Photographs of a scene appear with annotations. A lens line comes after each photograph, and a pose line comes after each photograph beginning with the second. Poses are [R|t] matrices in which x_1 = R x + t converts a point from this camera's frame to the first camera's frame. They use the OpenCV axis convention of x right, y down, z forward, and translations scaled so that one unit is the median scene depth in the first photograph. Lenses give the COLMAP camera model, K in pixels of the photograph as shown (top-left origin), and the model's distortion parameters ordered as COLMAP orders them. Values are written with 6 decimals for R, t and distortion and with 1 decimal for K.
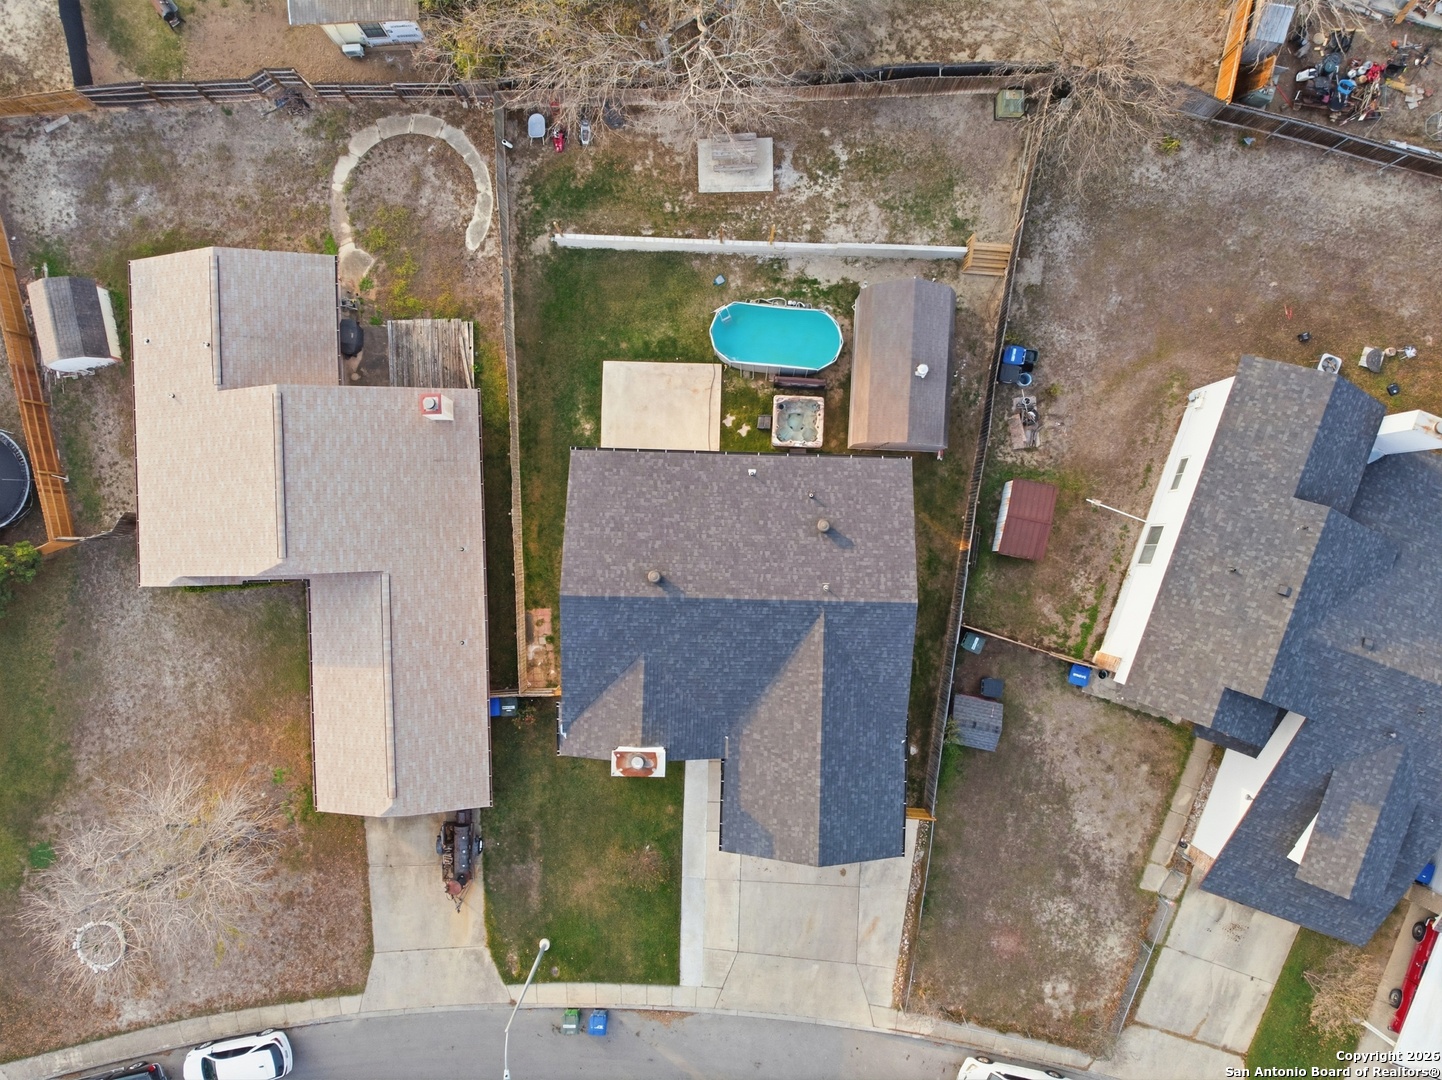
lens RADIAL K [[1068.7, 0, 730.1], [0, 1068.7, 547.6], [0, 0, 1]] dist [-0.017597, 0.032810]
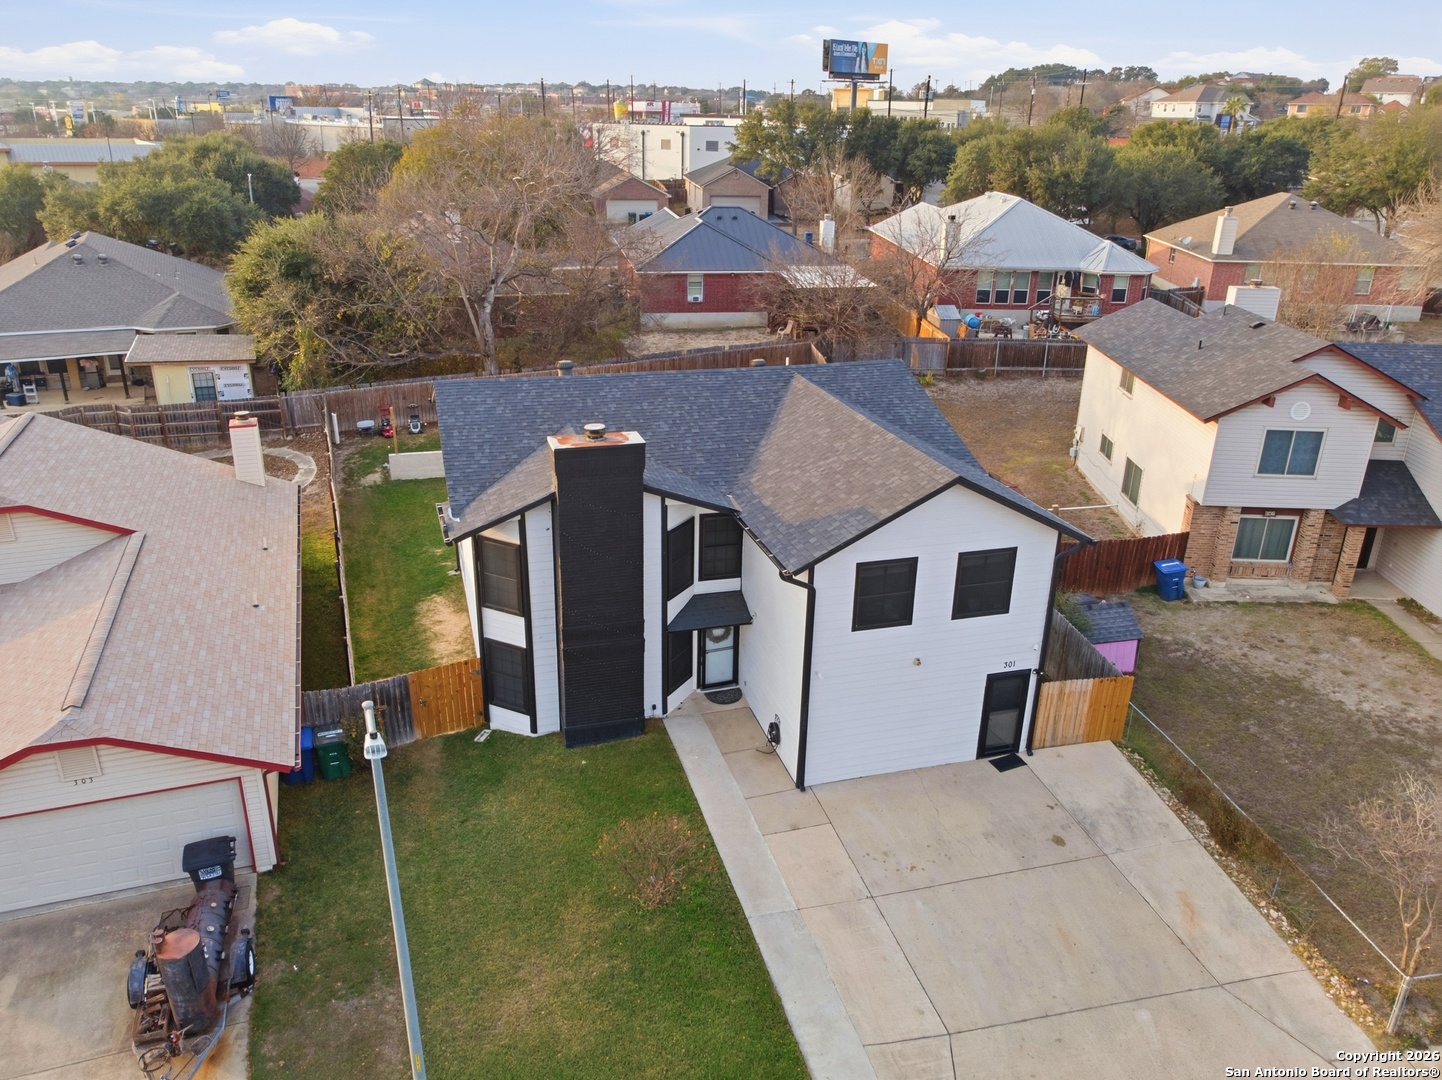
lens RADIAL K [[1068.7, 0, 727.5], [0, 1068.7, 542.9], [0, 0, 1]] dist [-0.017597, 0.032810]
pose [[0.947988, -0.107442, 0.299626, -0.166017], [0.318055, 0.357149, -0.878229, 0.632338], [-0.012652, 0.927848, 0.372745, 0.697668]]
